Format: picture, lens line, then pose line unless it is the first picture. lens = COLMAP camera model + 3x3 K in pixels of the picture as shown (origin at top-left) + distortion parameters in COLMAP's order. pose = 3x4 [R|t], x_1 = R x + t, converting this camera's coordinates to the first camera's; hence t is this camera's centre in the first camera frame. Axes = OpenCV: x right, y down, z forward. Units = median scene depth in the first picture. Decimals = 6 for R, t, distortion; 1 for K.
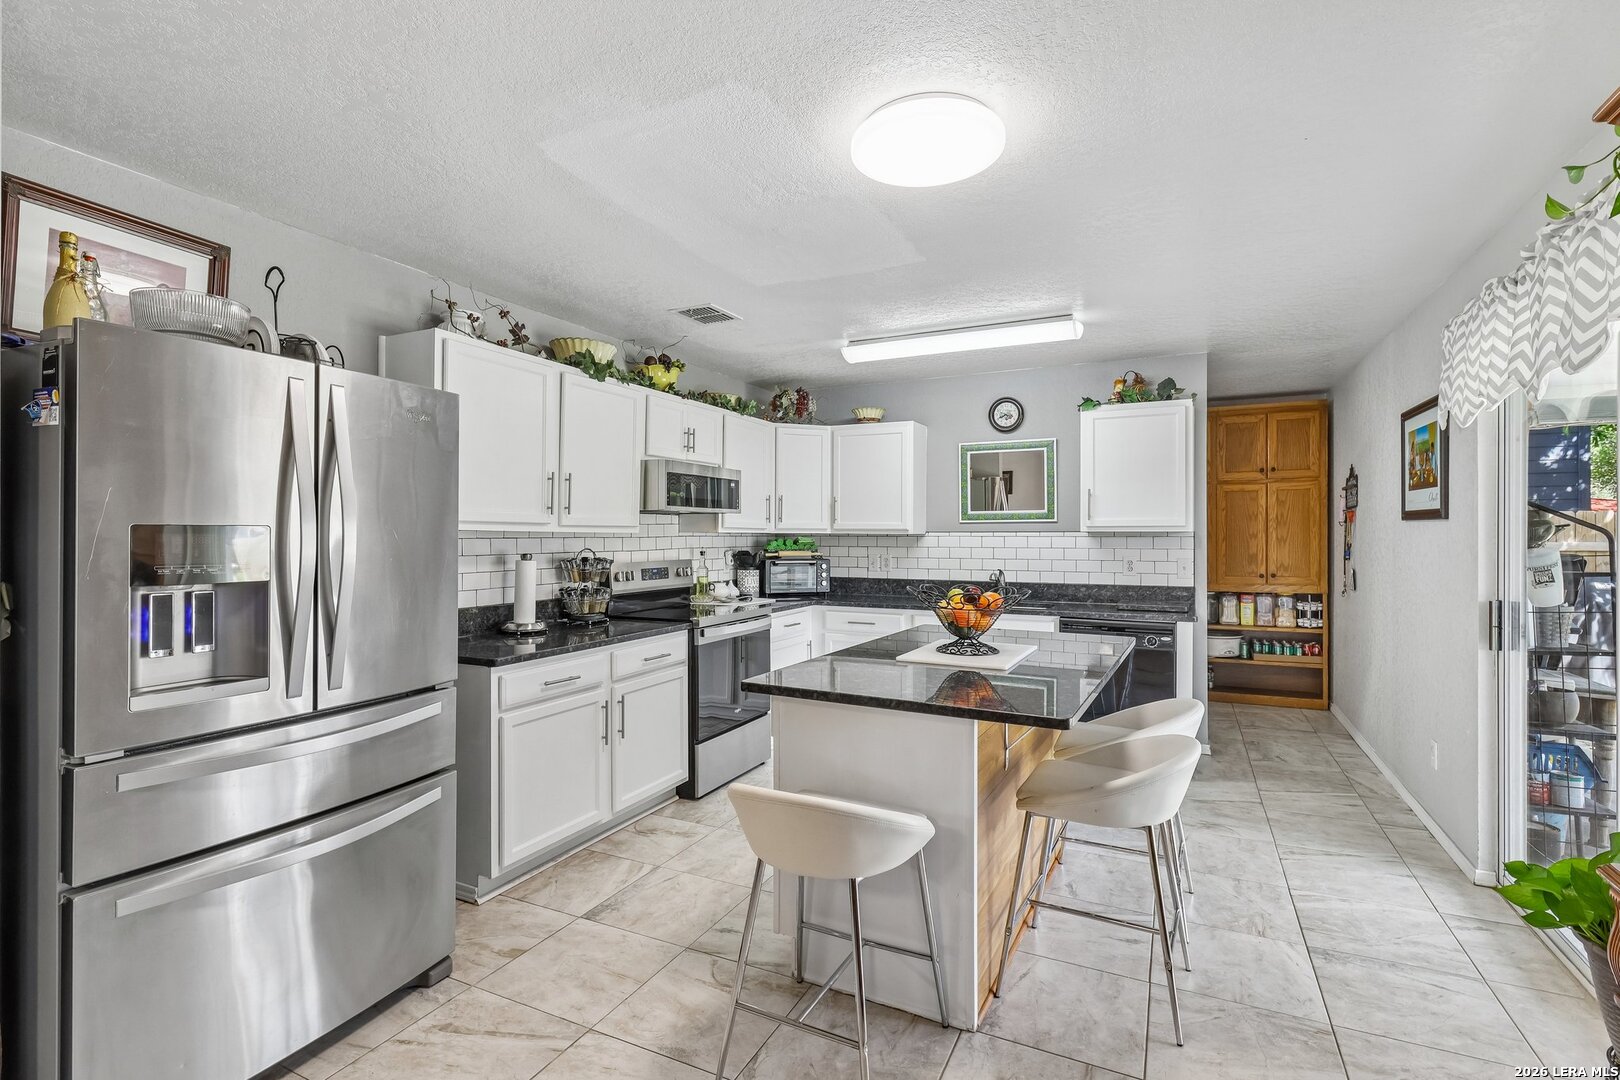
lens RADIAL K [[758.2, 0, 818.6], [0, 758.2, 534.5], [0, 0, 1]] dist [-0.004810, 0.002223]
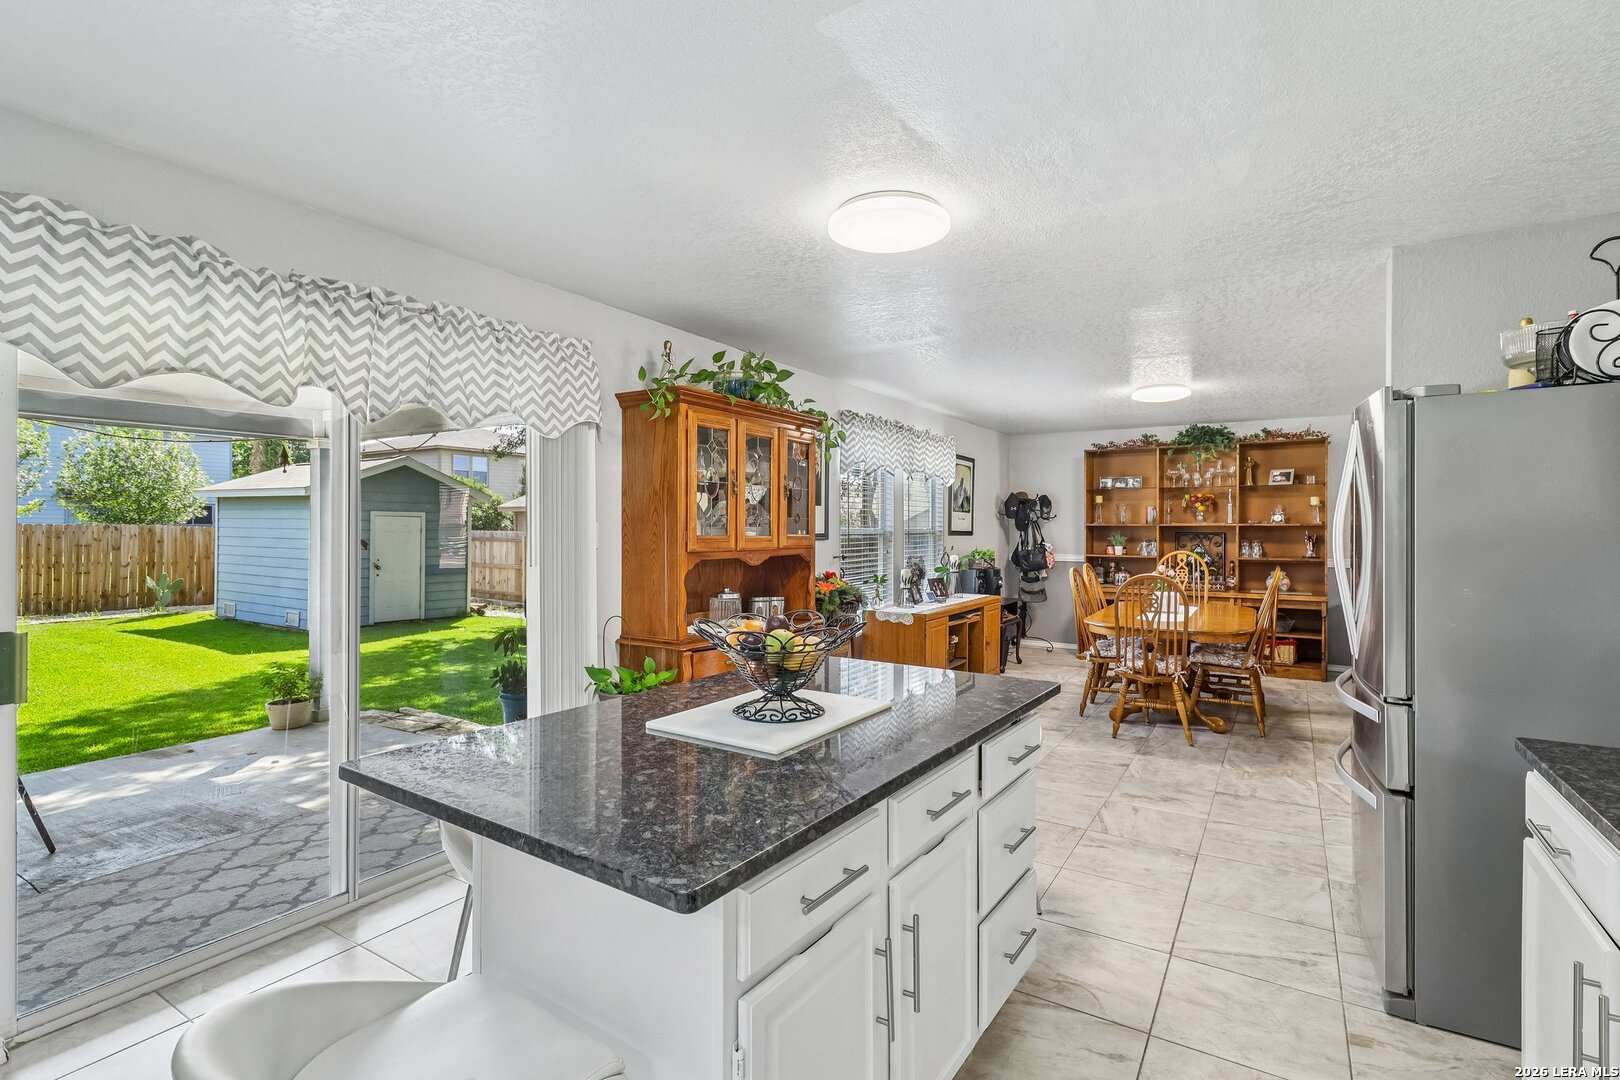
lens RADIAL K [[758.2, 0, 817.7], [0, 758.2, 534.2], [0, 0, 1]] dist [-0.004810, 0.002223]
pose [[-0.994440, -0.004056, 0.105229, 0.047096], [-0.003263, 0.999965, 0.007709, -0.001112], [-0.105256, 0.007323, -0.994418, 0.867514]]
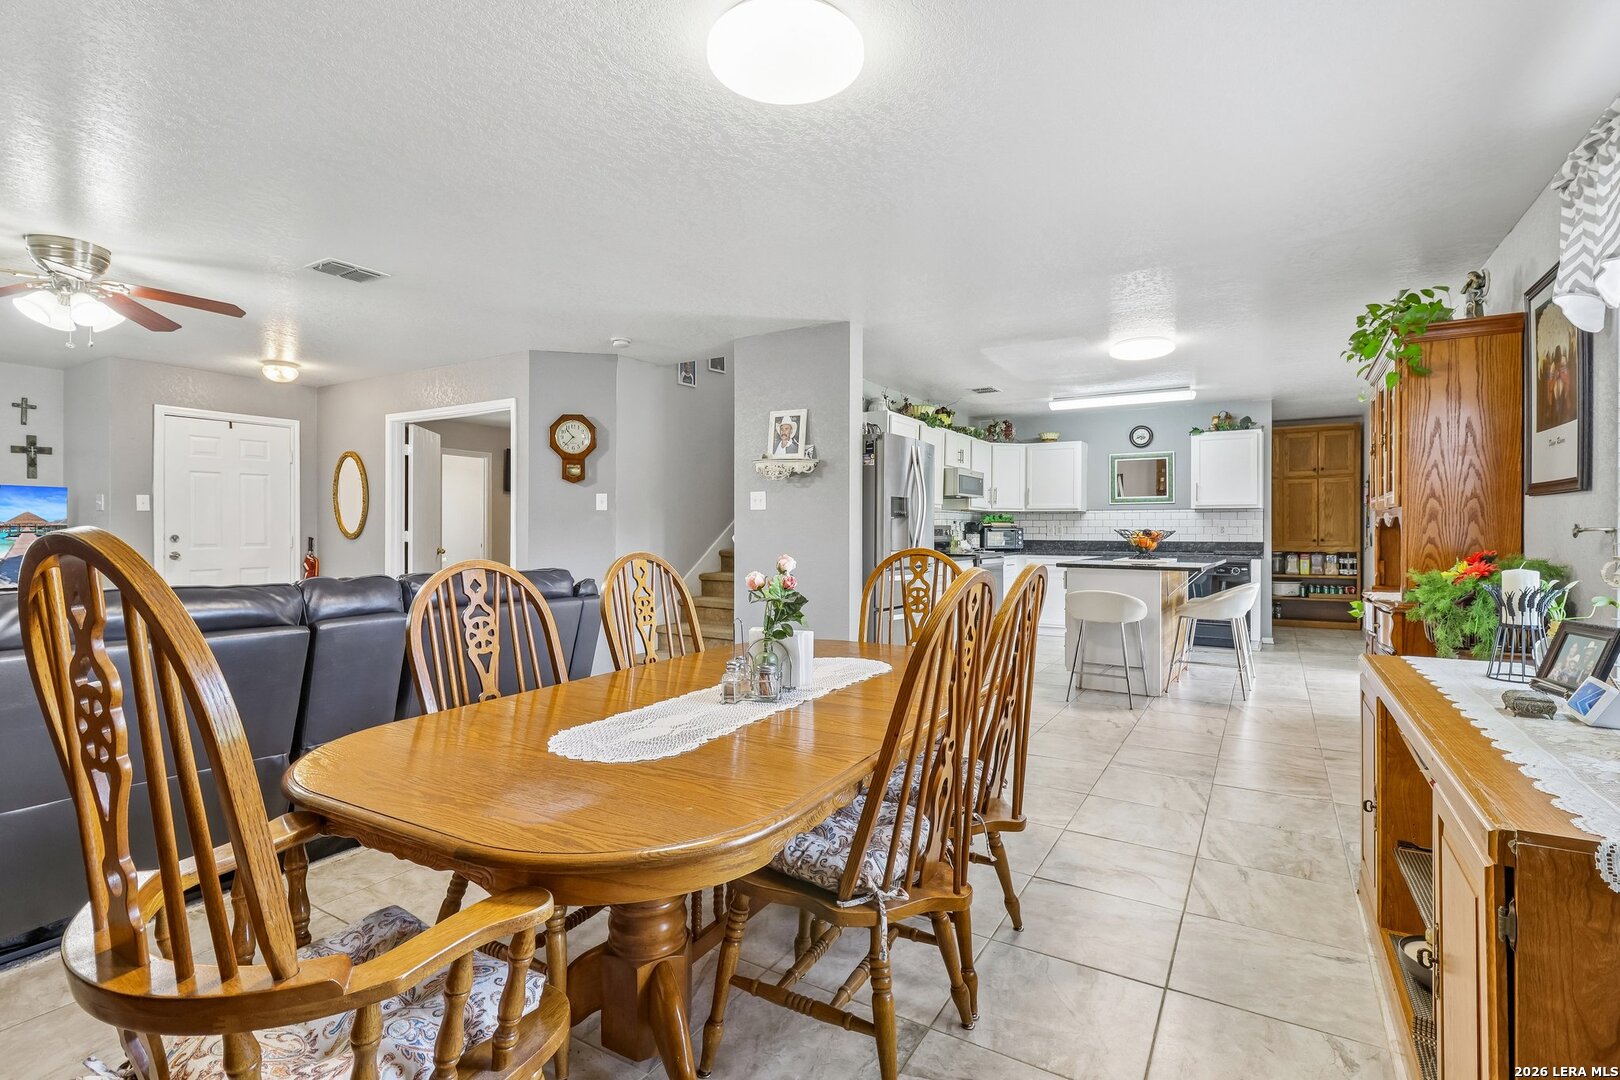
lens RADIAL K [[758.2, 0, 813.4], [0, 758.2, 527.8], [0, 0, 1]] dist [-0.004810, 0.002223]
pose [[0.995093, 0.001130, -0.098935, -0.279579], [-0.001281, 0.999998, -0.001458, 0.037550], [0.098933, 0.001577, 0.995093, -0.653135]]
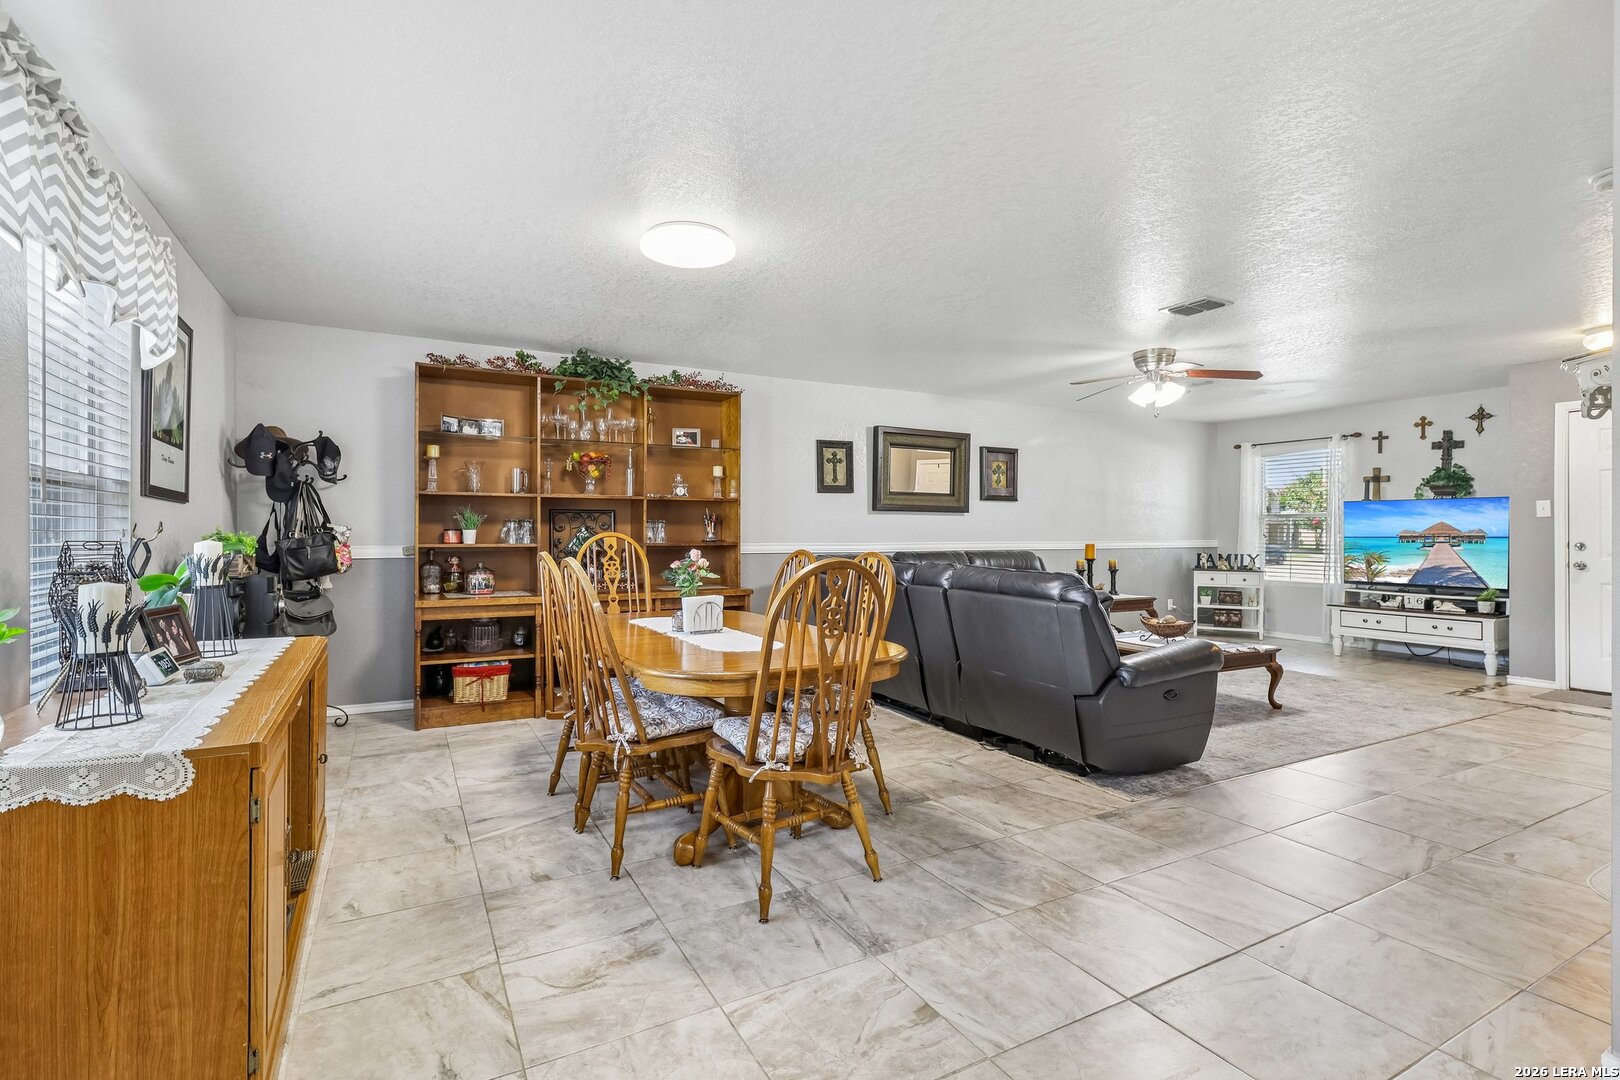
lens RADIAL K [[758.2, 0, 805.2], [0, 758.2, 534.8], [0, 0, 1]] dist [-0.004810, 0.002223]
pose [[-0.592207, -0.000134, -0.805786, 0.112553], [-0.001545, 0.999998, 0.000970, 0.037761], [0.805785, 0.001819, -0.592206, 0.164905]]
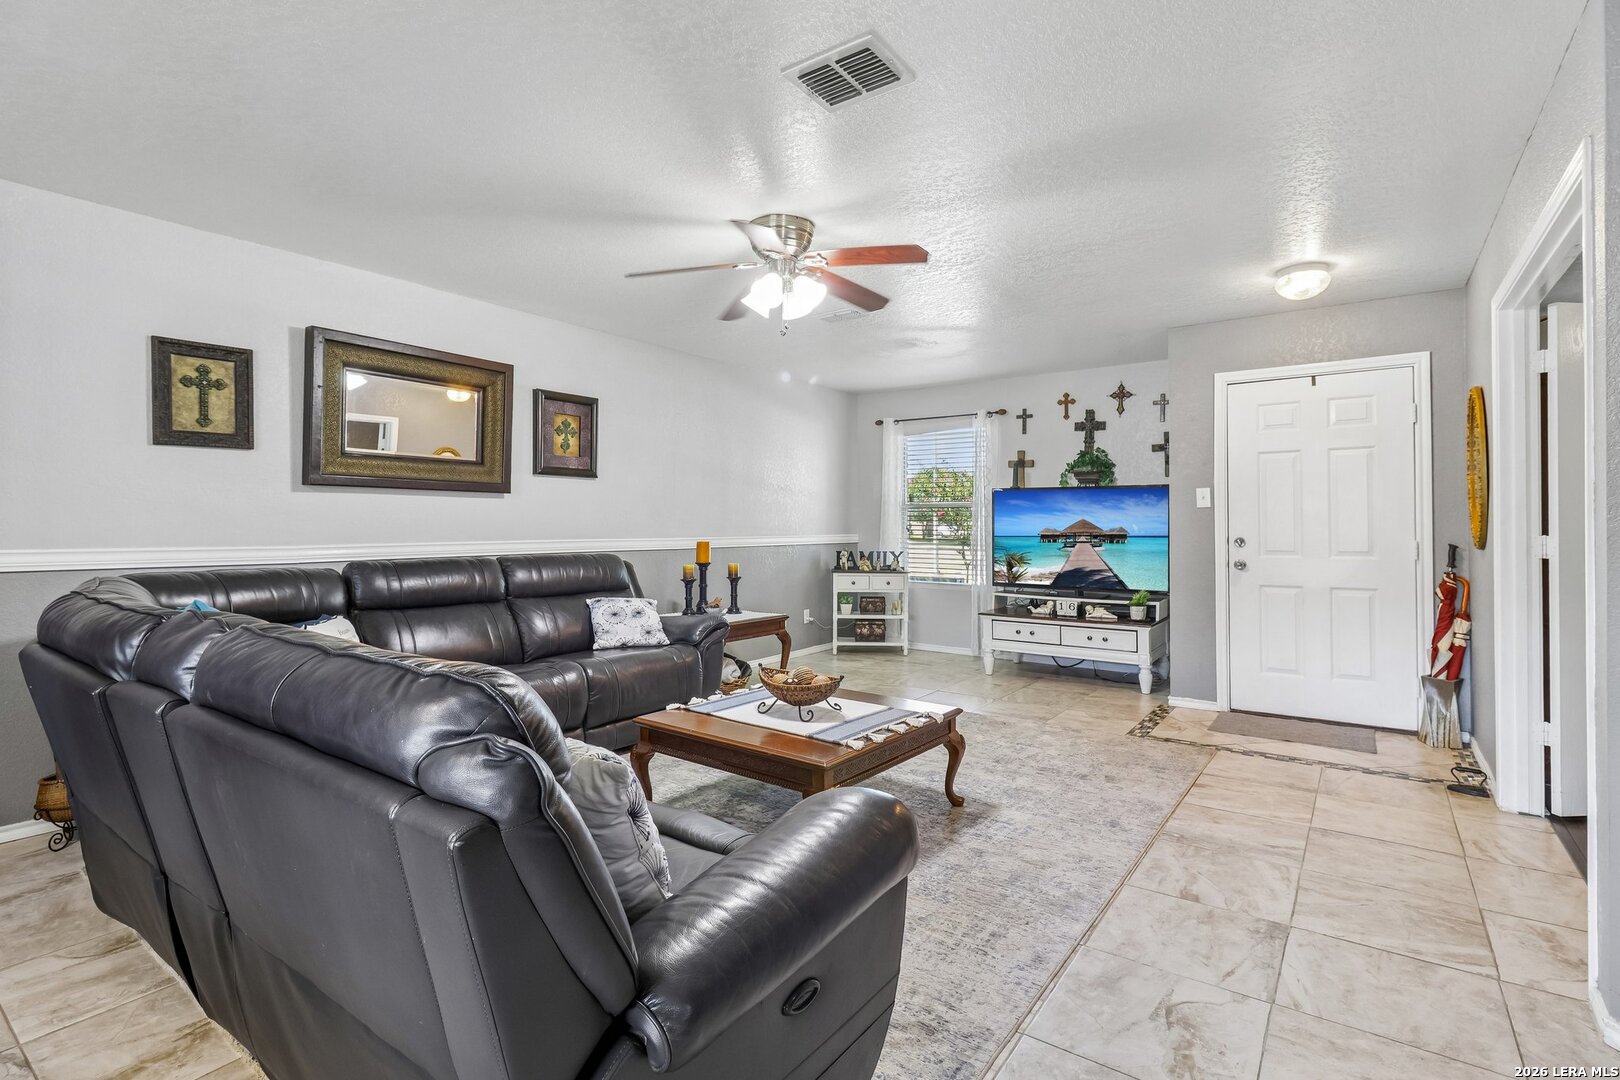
lens RADIAL K [[758.2, 0, 805.4], [0, 758.2, 523.0], [0, 0, 1]] dist [-0.004810, 0.002223]
pose [[-0.187460, -0.004494, -0.982262, -0.396910], [-0.001271, 0.999990, -0.004333, 0.034947], [0.982272, 0.000436, -0.187463, 0.072788]]
